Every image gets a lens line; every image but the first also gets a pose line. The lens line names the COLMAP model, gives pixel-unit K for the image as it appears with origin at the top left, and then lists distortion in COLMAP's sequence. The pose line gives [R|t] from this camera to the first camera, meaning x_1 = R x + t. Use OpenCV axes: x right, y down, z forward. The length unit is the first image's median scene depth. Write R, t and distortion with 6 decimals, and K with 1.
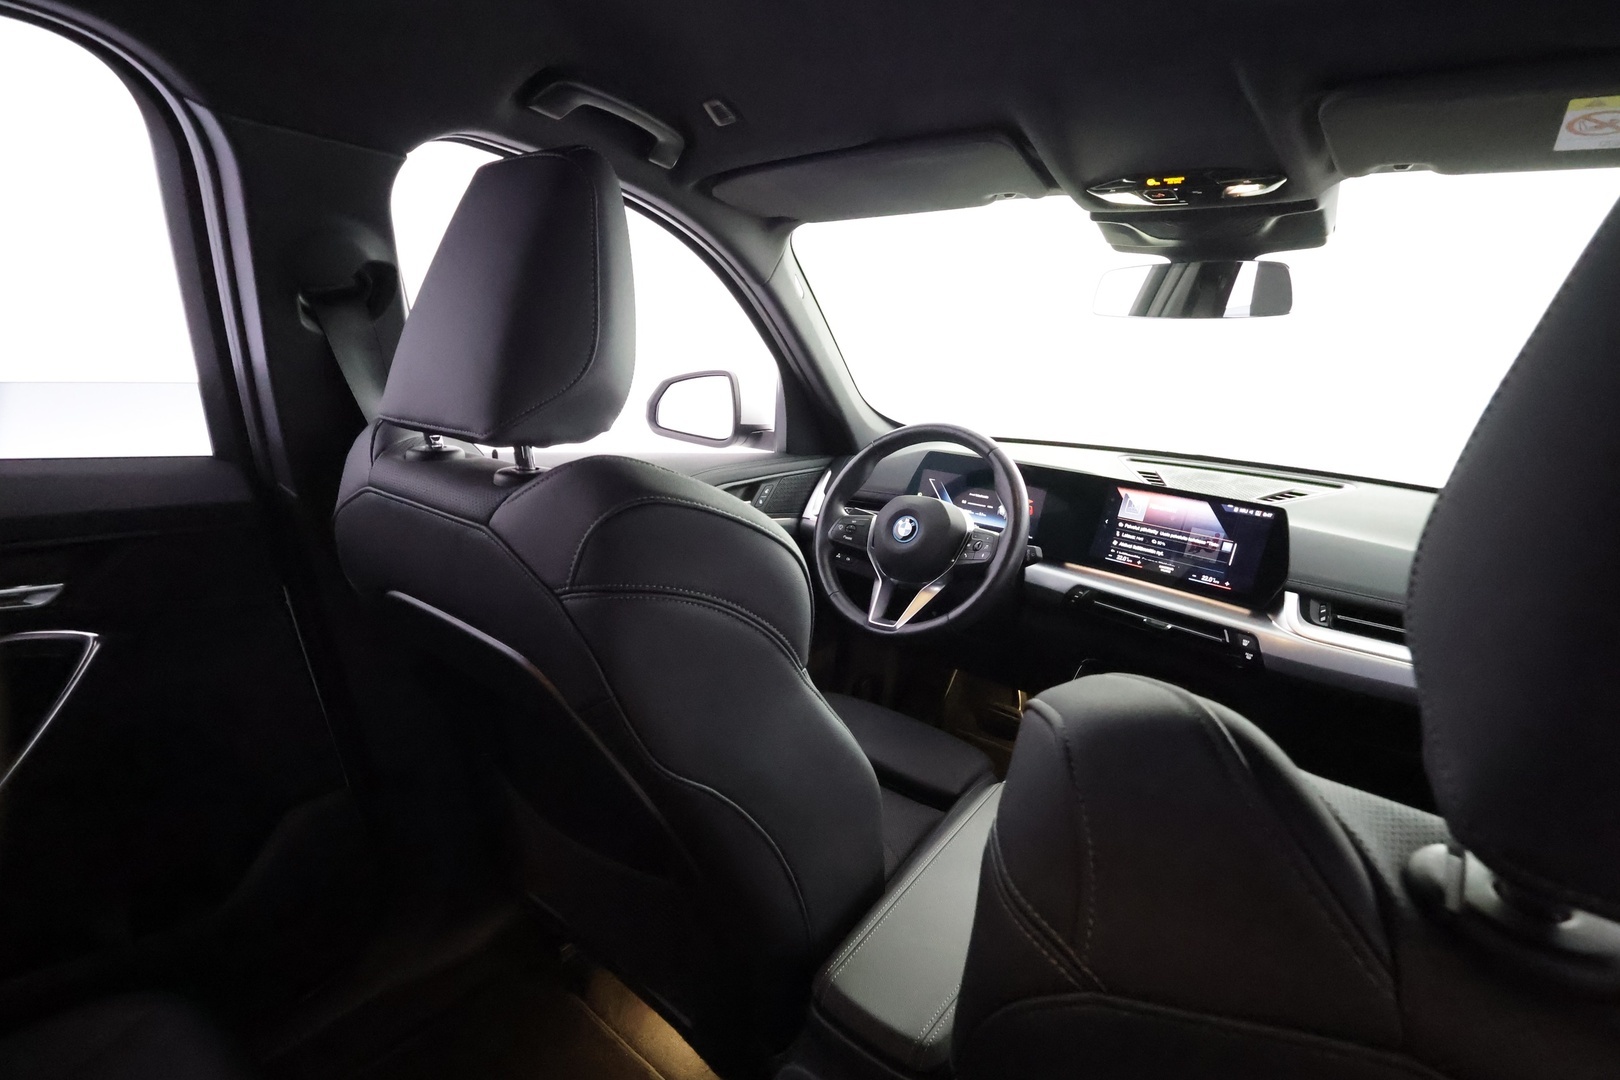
lens RADIAL K [[768.1, 0, 802.1], [0, 768.1, 535.1], [0, 0, 1]] dist [0.002156, 0.000333]
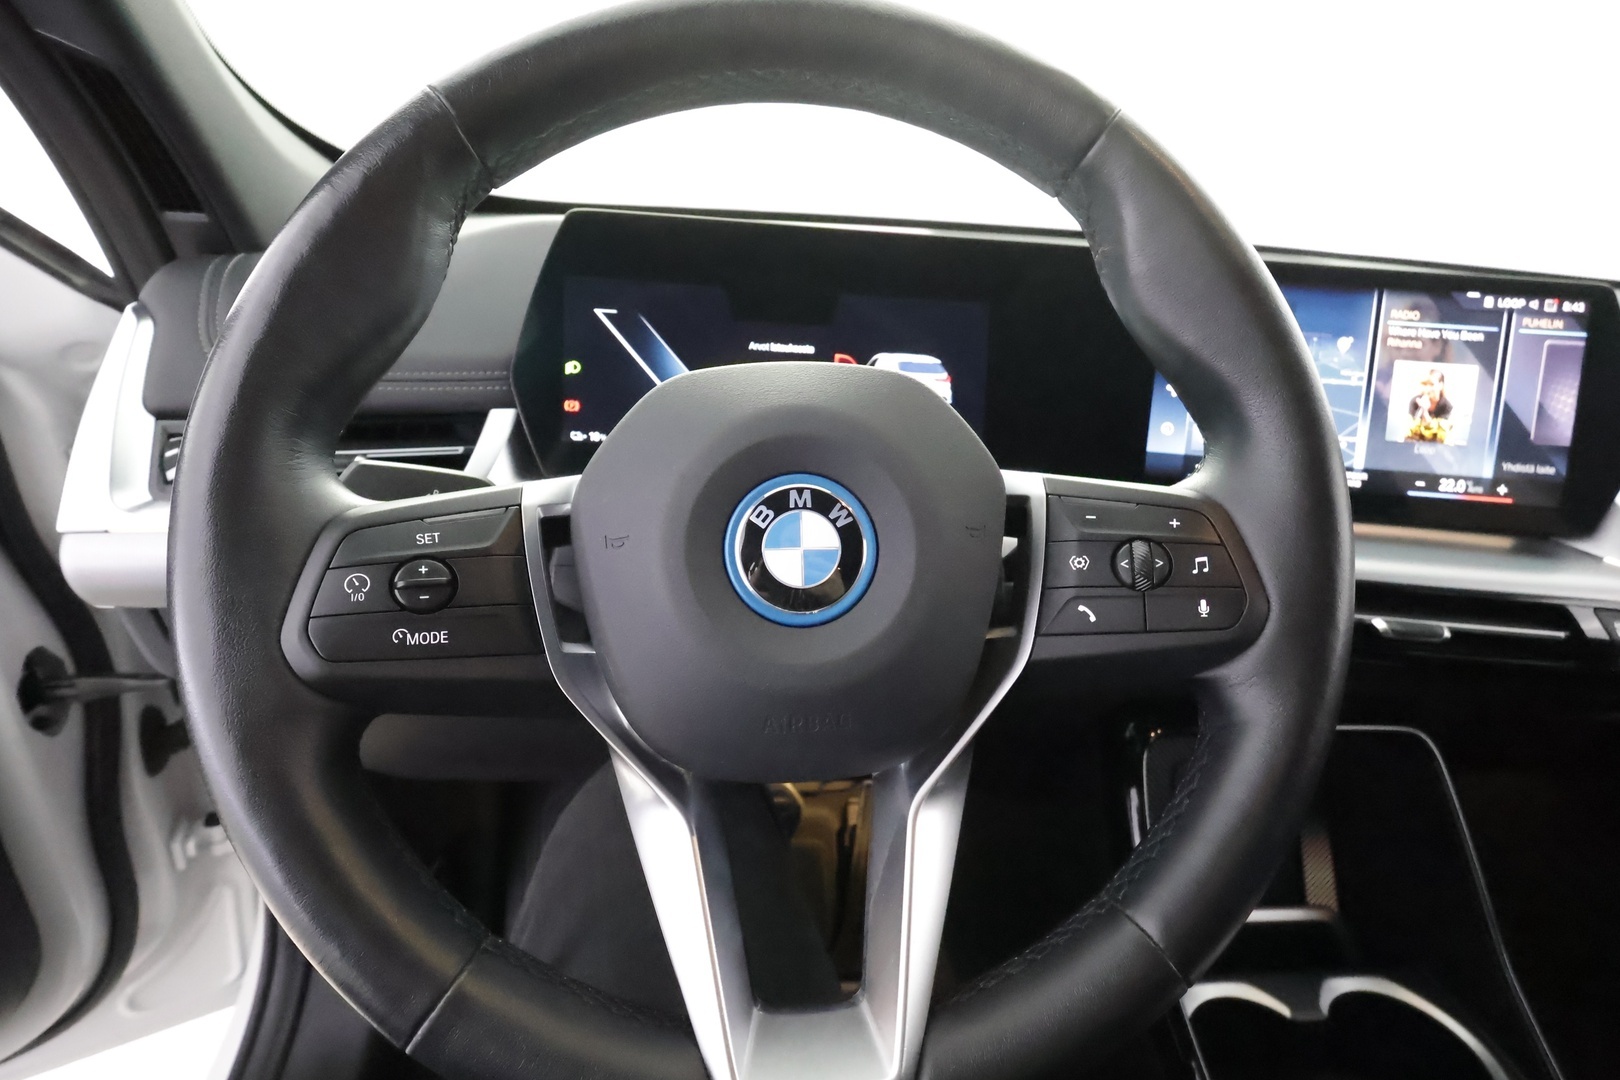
lens RADIAL K [[766.3, 0, 810.0], [0, 766.3, 540.0], [0, 0, 1]] dist [0.002721, 0.000374]
pose [[0.721058, -0.263778, 0.640700, 0.014689], [0.141871, 0.961314, 0.236111, -0.054919], [-0.678194, -0.079354, 0.730586, 0.865931]]
